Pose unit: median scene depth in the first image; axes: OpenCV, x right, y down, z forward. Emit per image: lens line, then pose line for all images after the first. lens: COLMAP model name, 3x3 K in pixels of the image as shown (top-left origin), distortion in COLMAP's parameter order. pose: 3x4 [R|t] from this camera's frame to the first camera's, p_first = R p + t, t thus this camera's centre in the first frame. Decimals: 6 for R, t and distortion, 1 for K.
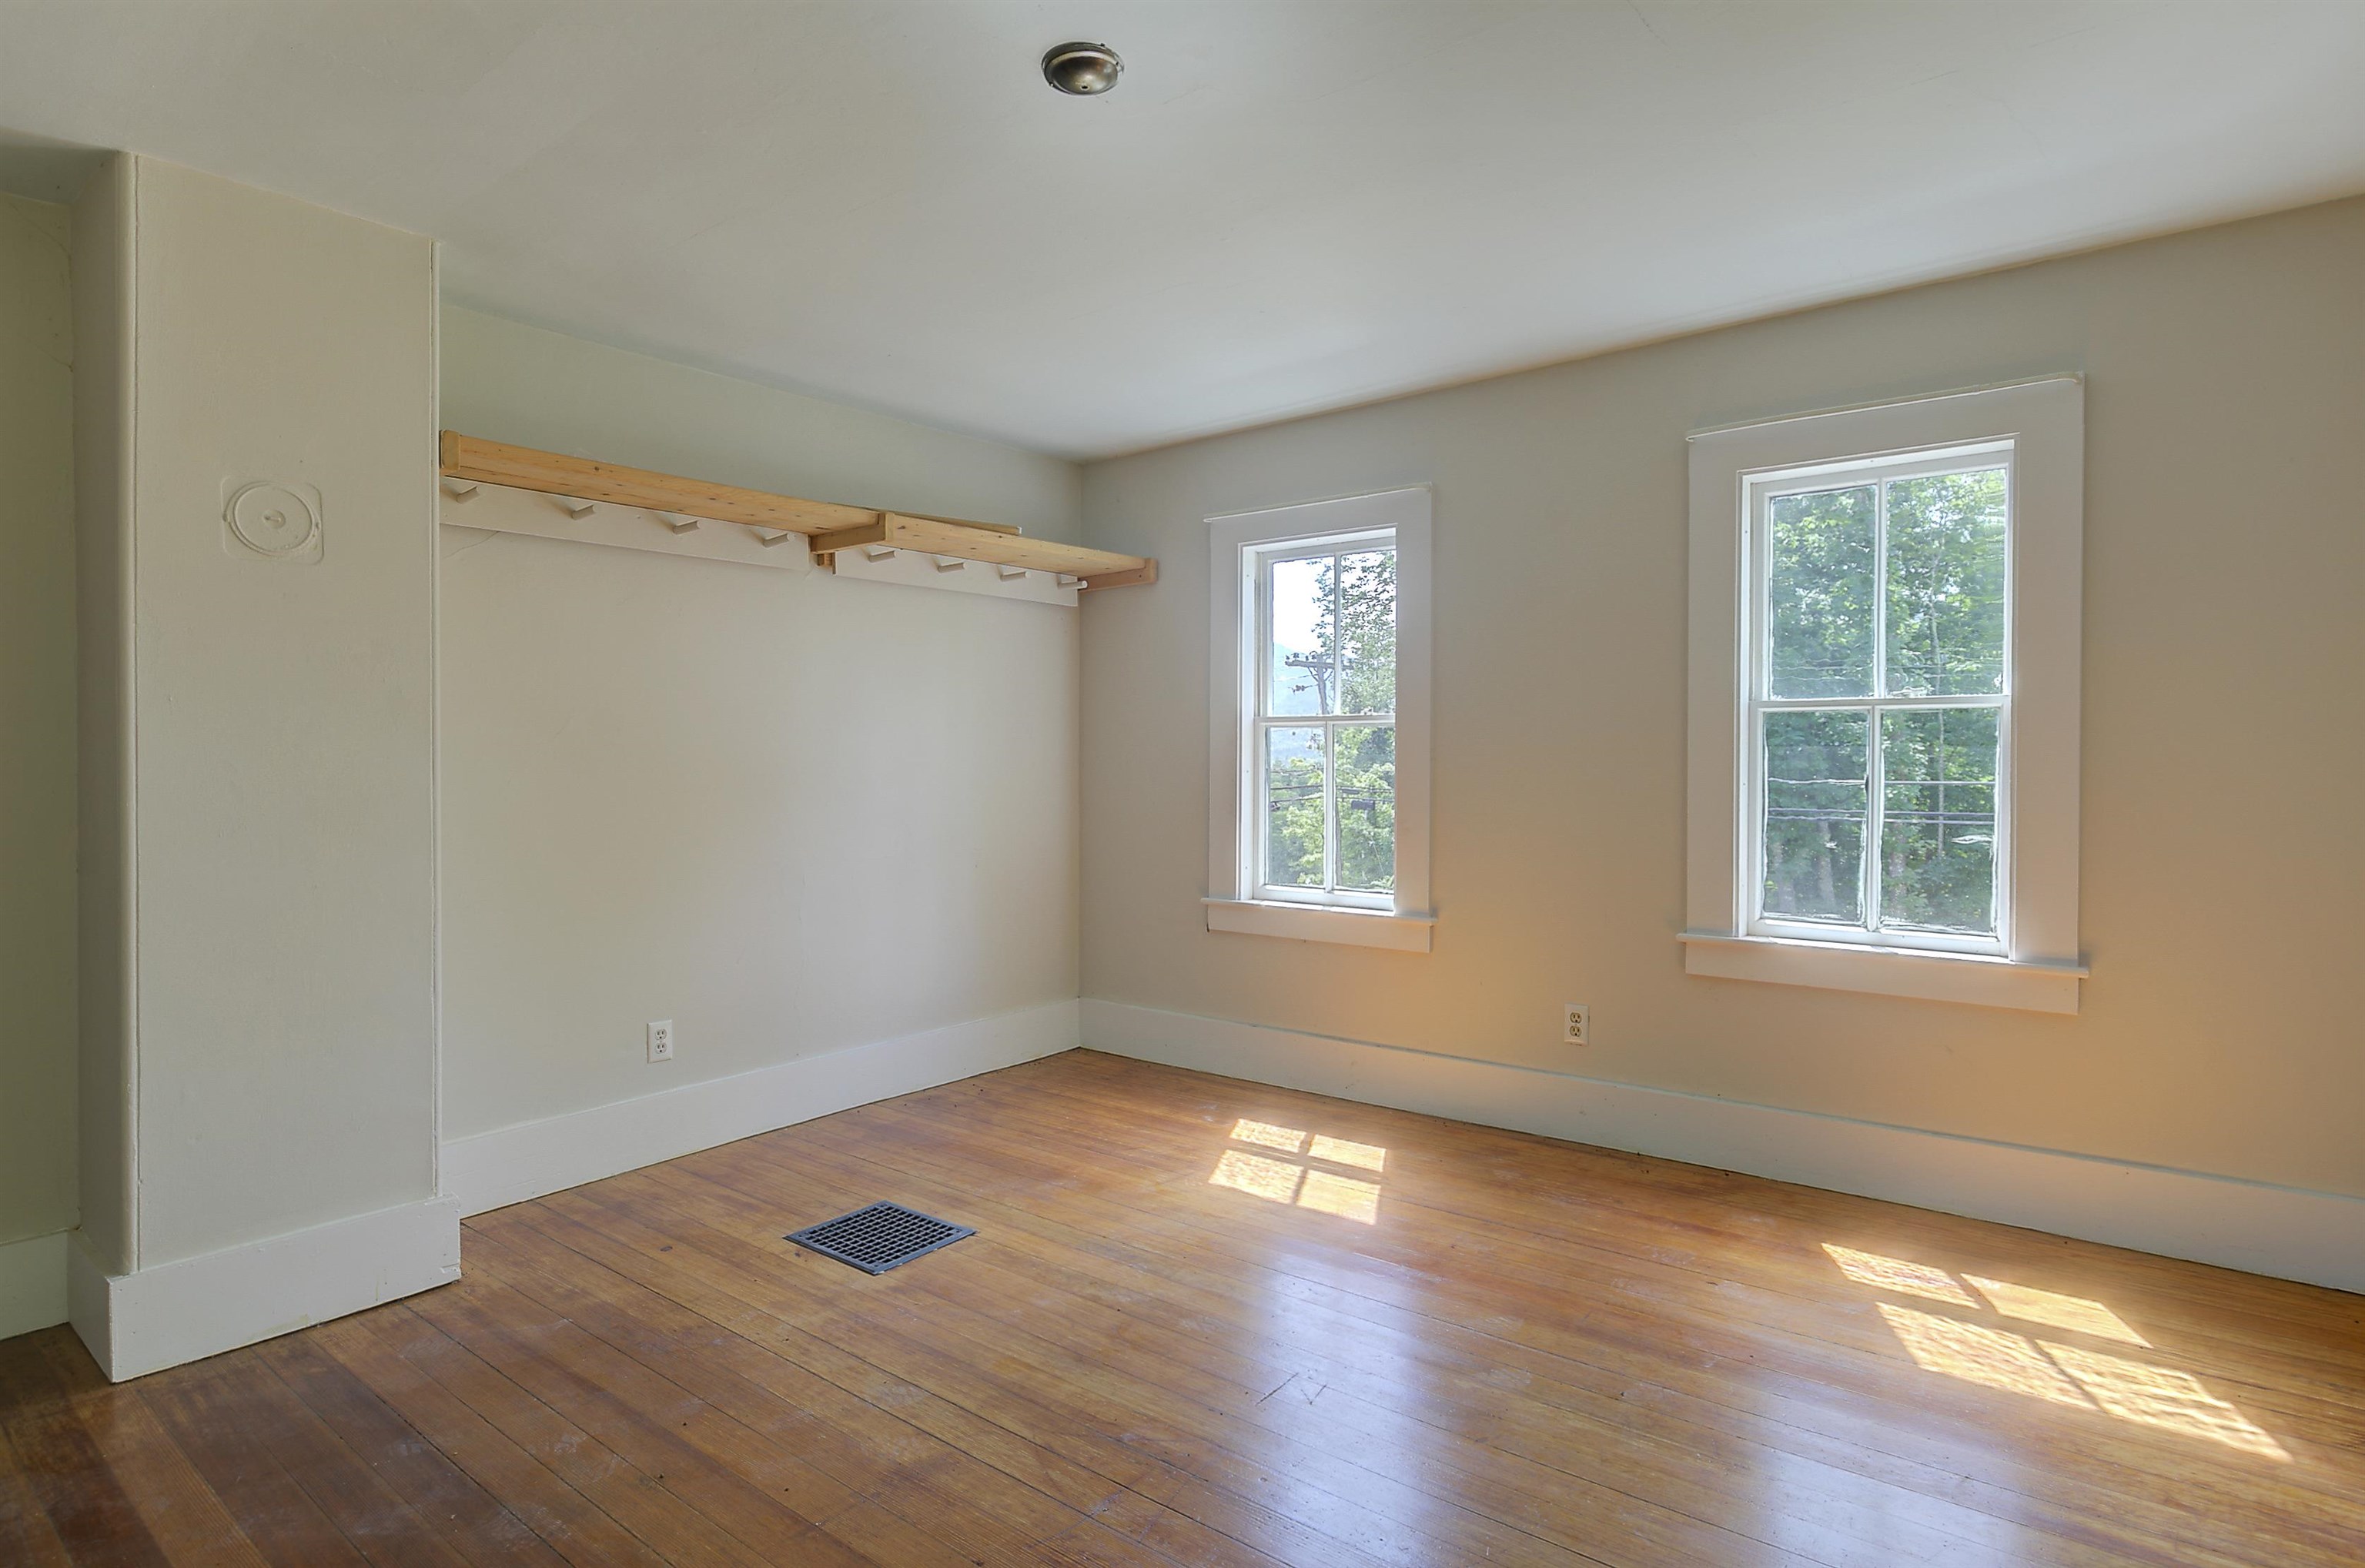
lens RADIAL K [[1243.5, 0, 1239.1], [0, 1243.5, 775.9], [0, 0, 1]] dist [-0.000609, 0.000279]
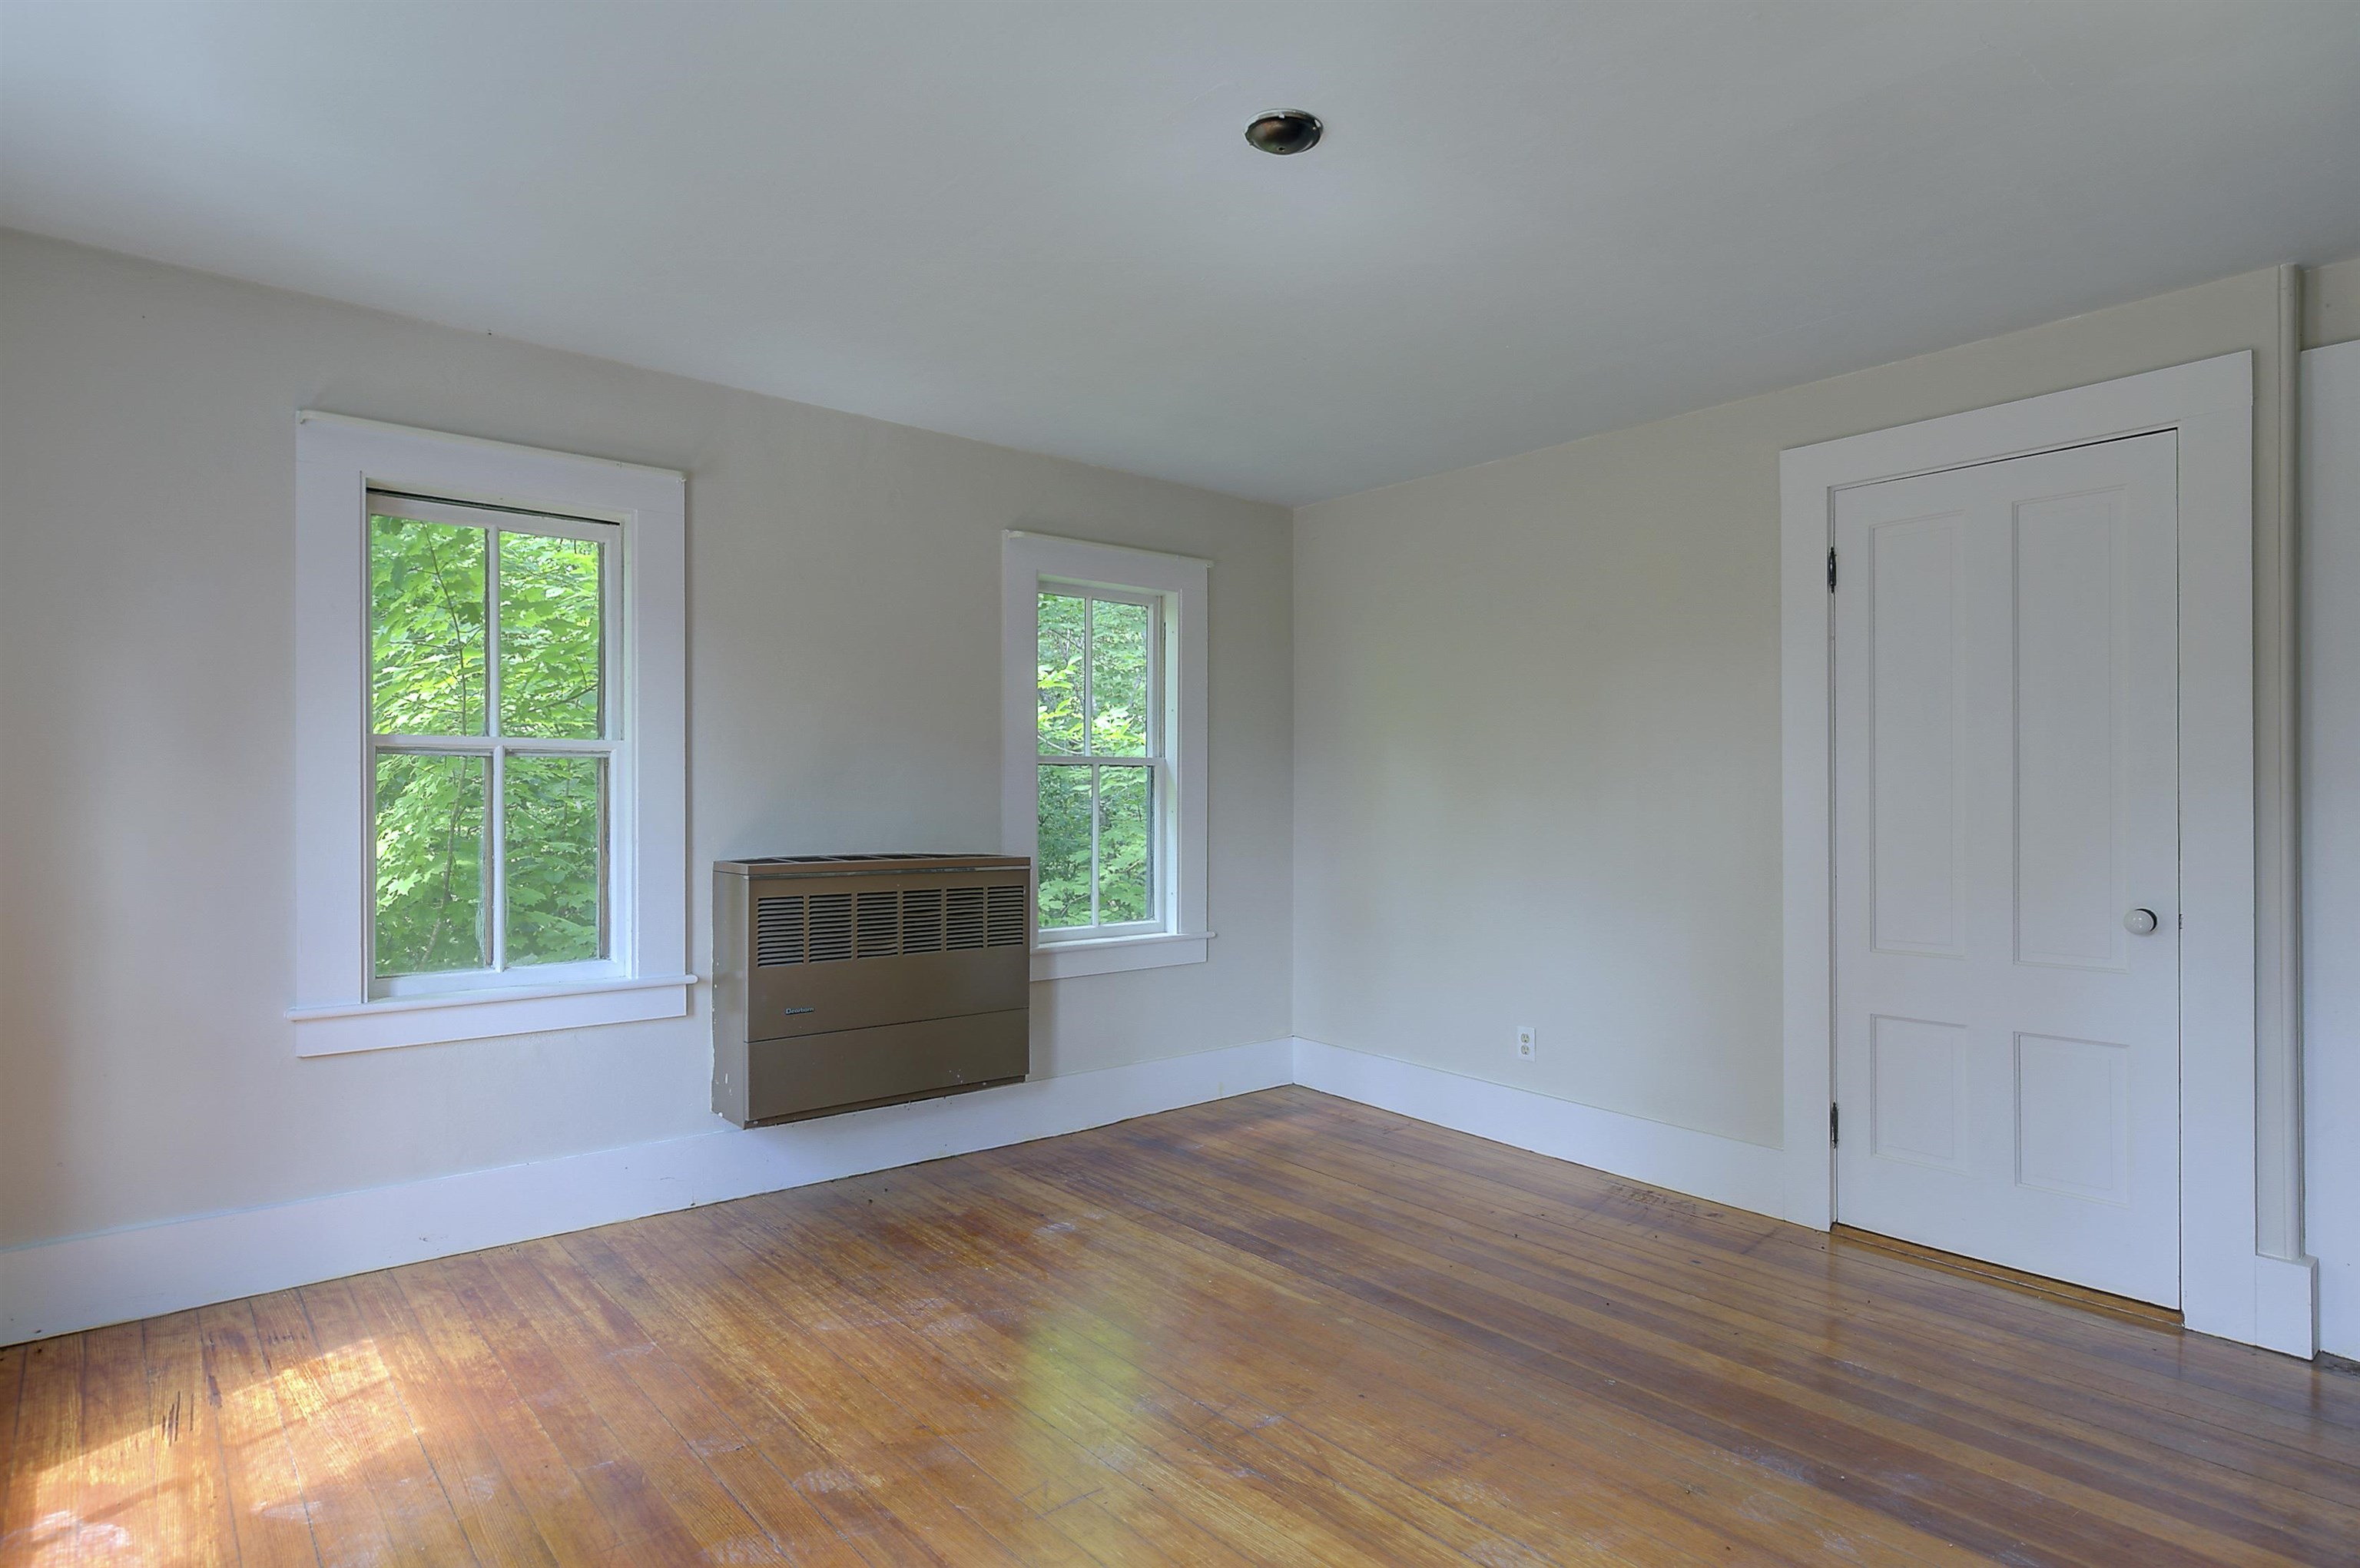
lens RADIAL K [[1217.3, 0, 1176.7], [0, 1217.3, 797.9], [0, 0, 1]] dist [-0.002973, 0.000074]
pose [[-0.976311, 0.001708, 0.216363, -0.178915], [0.004640, 0.999904, 0.013045, -0.021988], [-0.216320, 0.013739, -0.976226, 1.389547]]
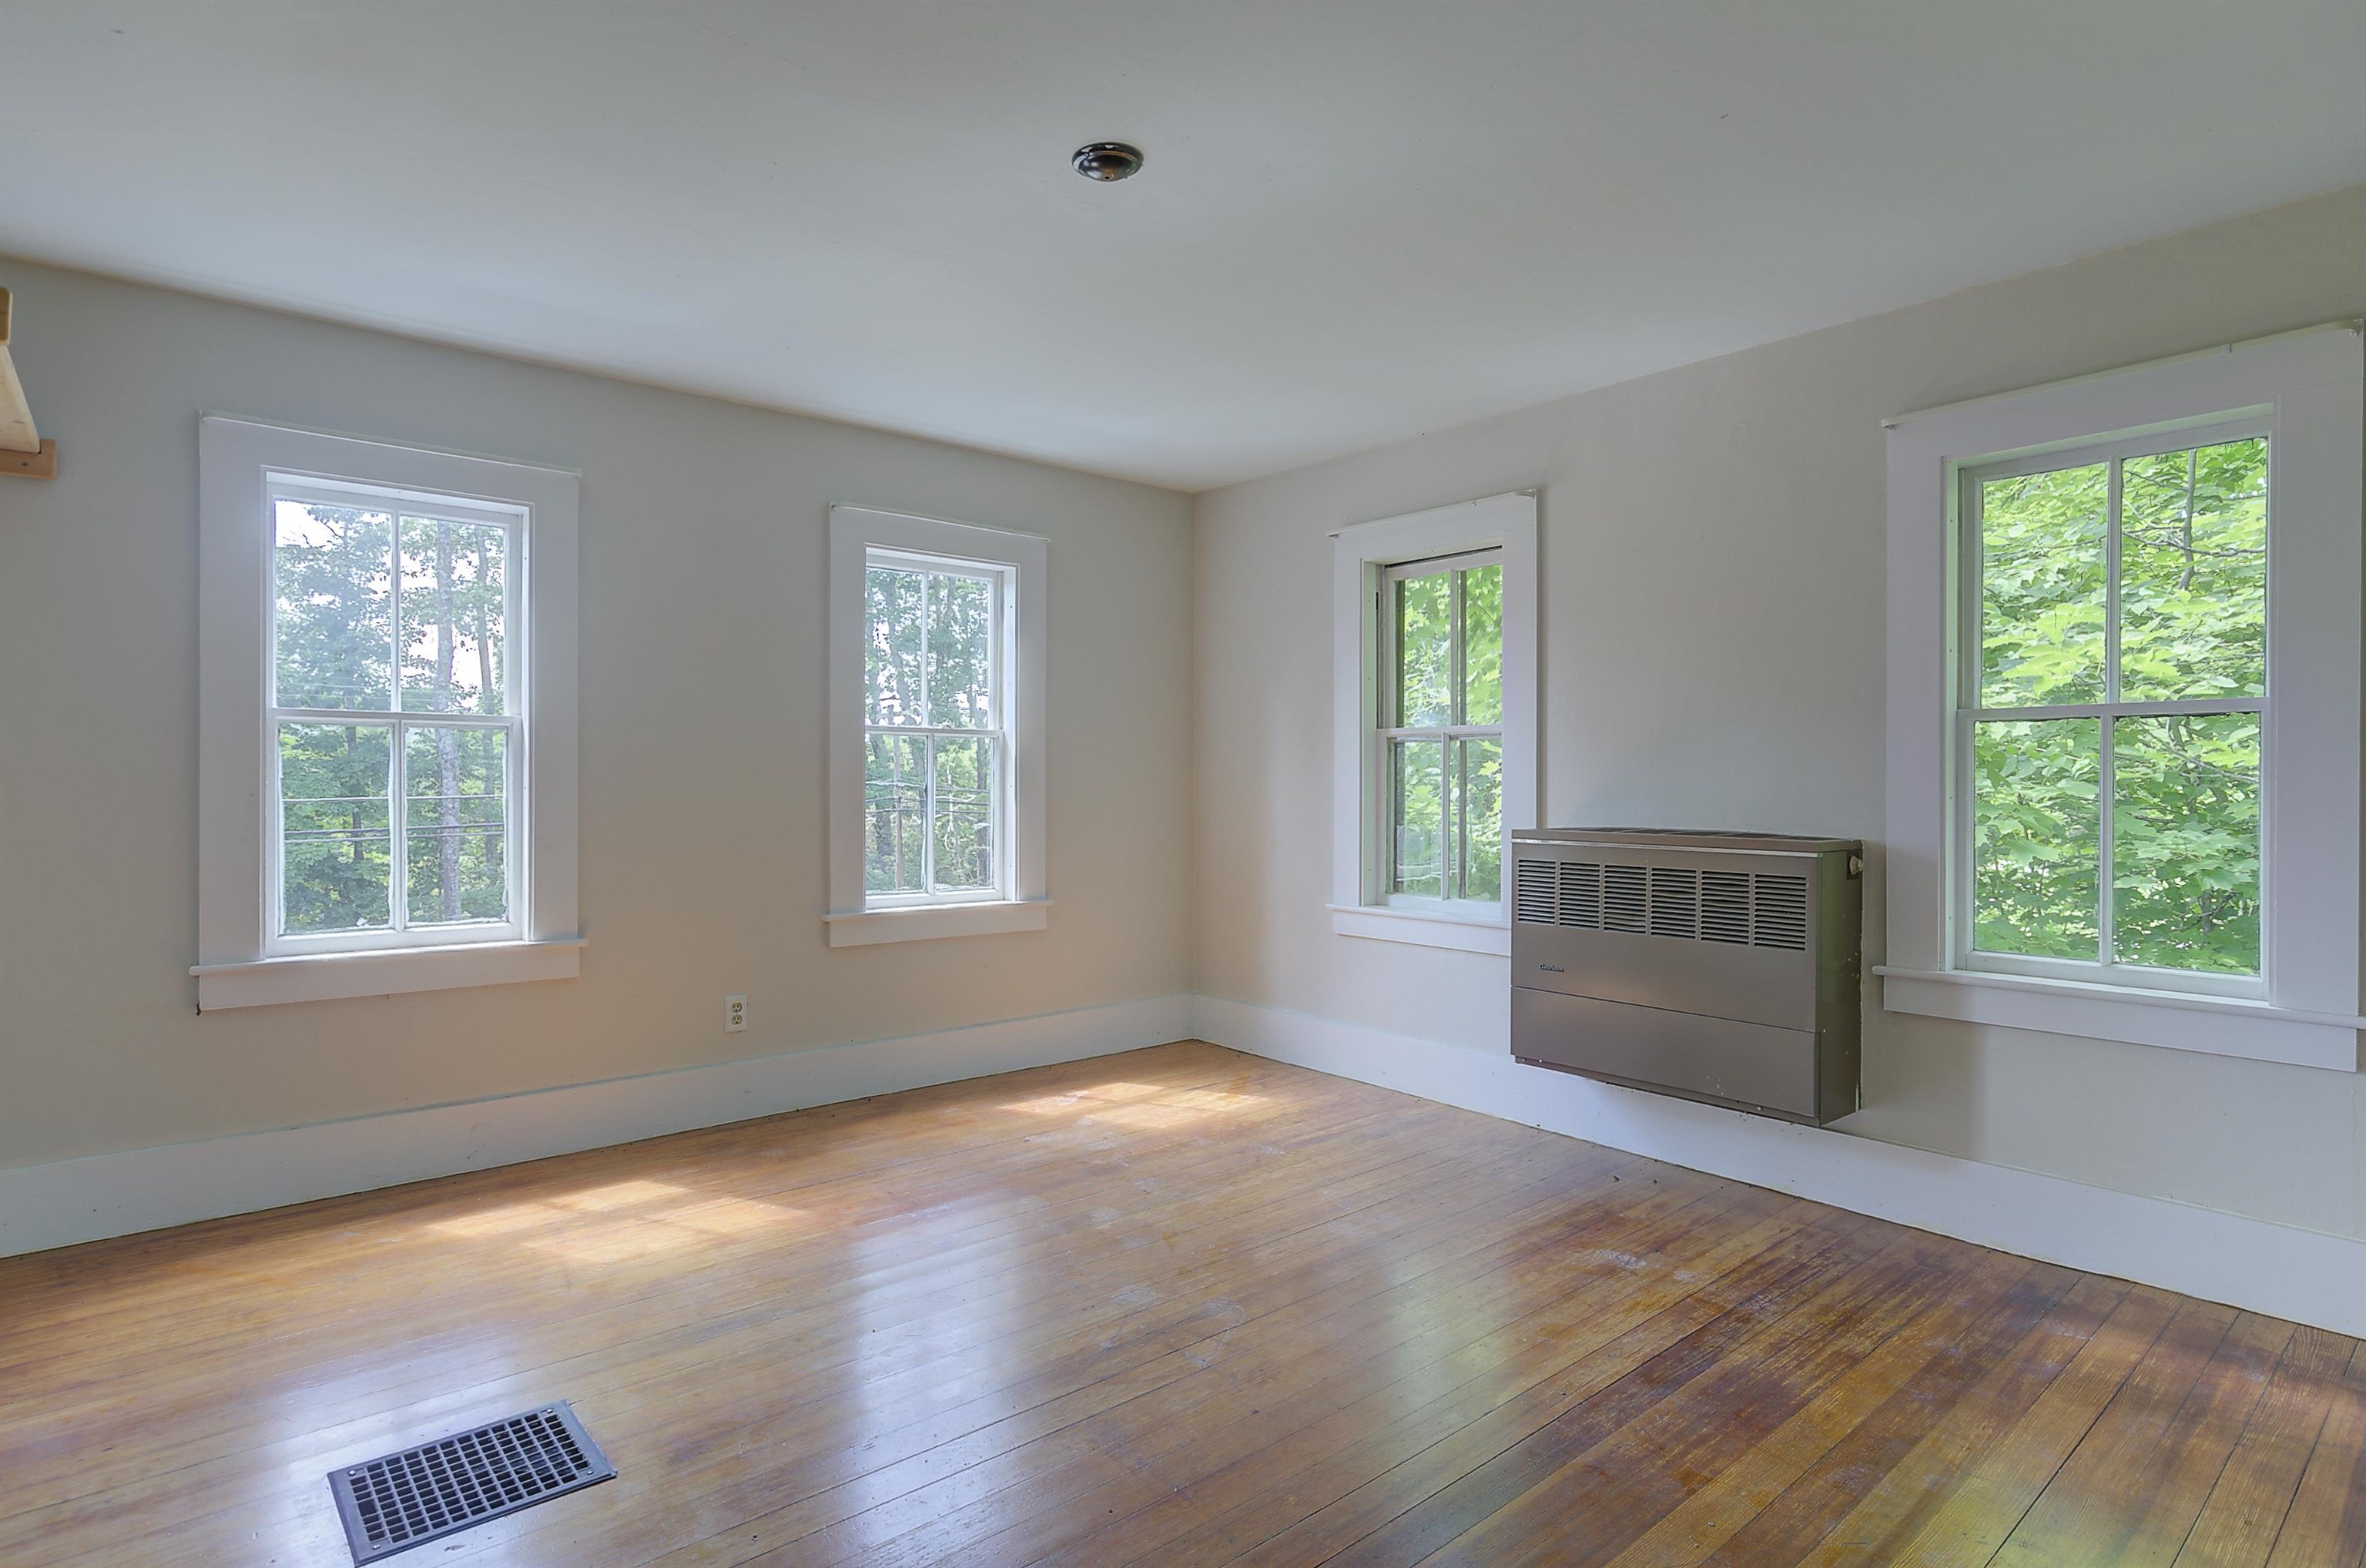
lens RADIAL K [[1220.4, 0, 1179.7], [0, 1220.4, 797.9], [0, 0, 1]] dist [-0.002973, 0.000074]
pose [[0.197919, -0.013095, 0.980131, -0.843103], [0.008006, 0.999899, 0.011742, 0.002303], [-0.980186, 0.005523, 0.198004, 0.494343]]
